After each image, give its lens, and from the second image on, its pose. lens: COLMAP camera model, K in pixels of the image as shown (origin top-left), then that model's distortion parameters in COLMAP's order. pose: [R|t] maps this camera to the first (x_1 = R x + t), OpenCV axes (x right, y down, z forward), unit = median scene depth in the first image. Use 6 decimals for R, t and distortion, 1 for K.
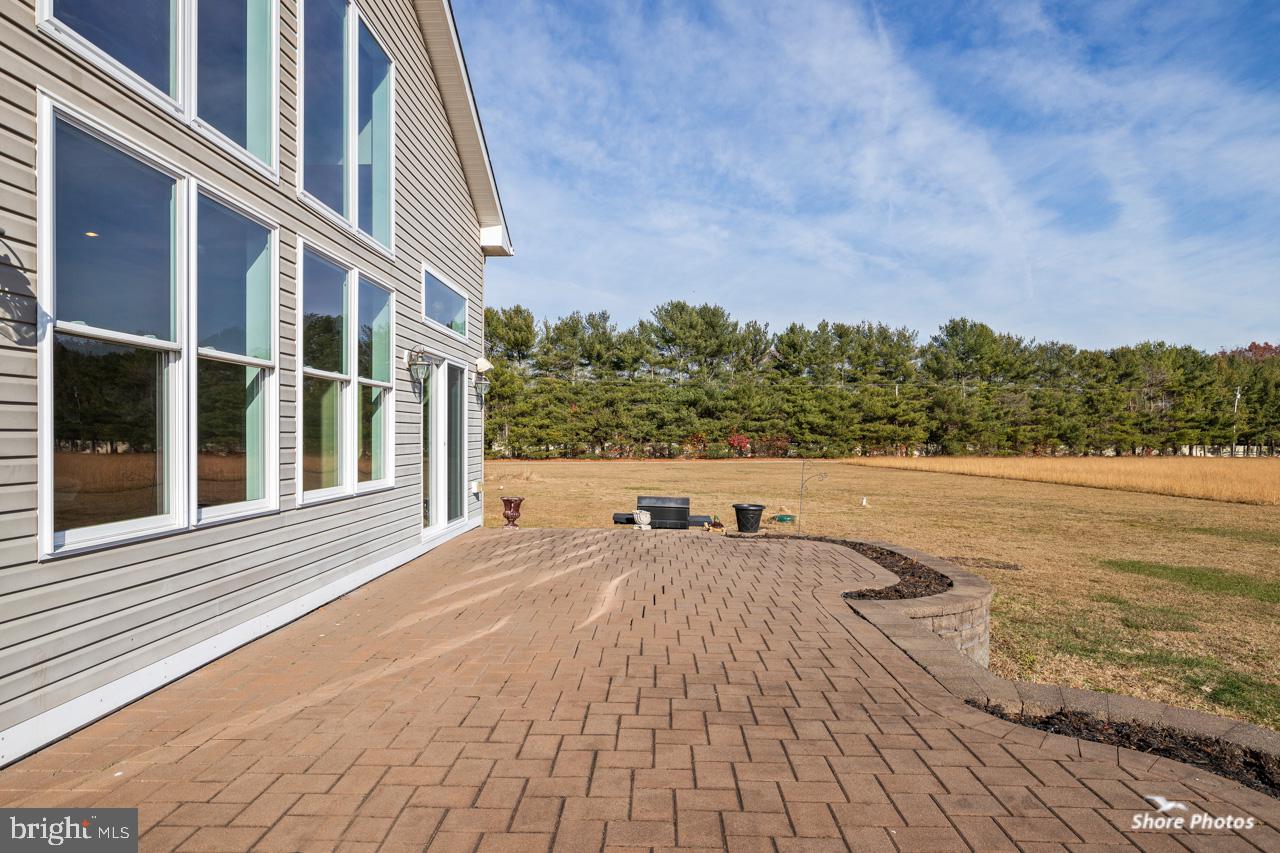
lens RADIAL K [[742.6, 0, 641.1], [0, 742.6, 439.8], [0, 0, 1]] dist [0.000309, -0.001091]
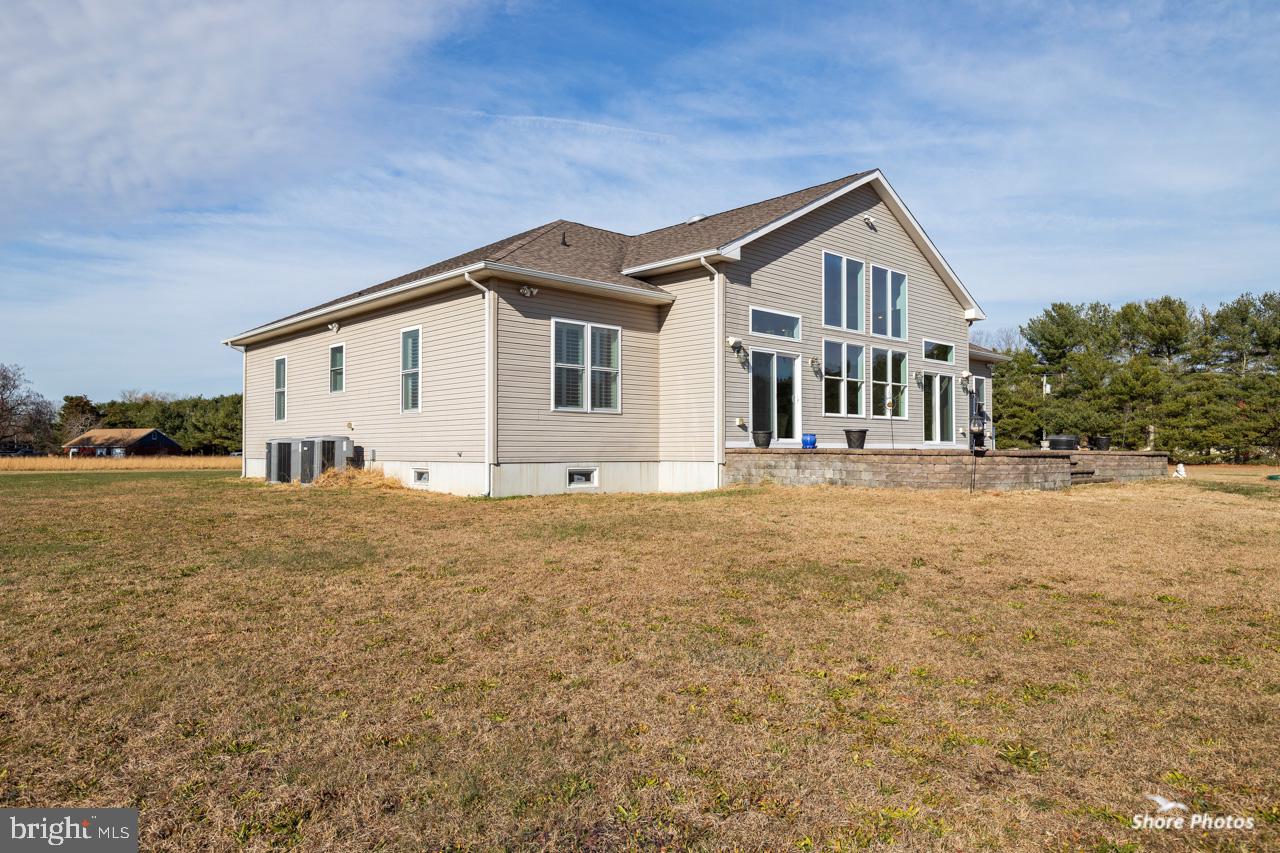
lens RADIAL K [[829.0, 0, 635.8], [0, 829.0, 429.2], [0, 0, 1]] dist [0.004973, 0.000098]
pose [[0.695967, -0.022608, -0.717718, 0.119158], [-0.002130, 0.999435, -0.033548, 0.020023], [0.718071, 0.024877, 0.695525, -0.191979]]
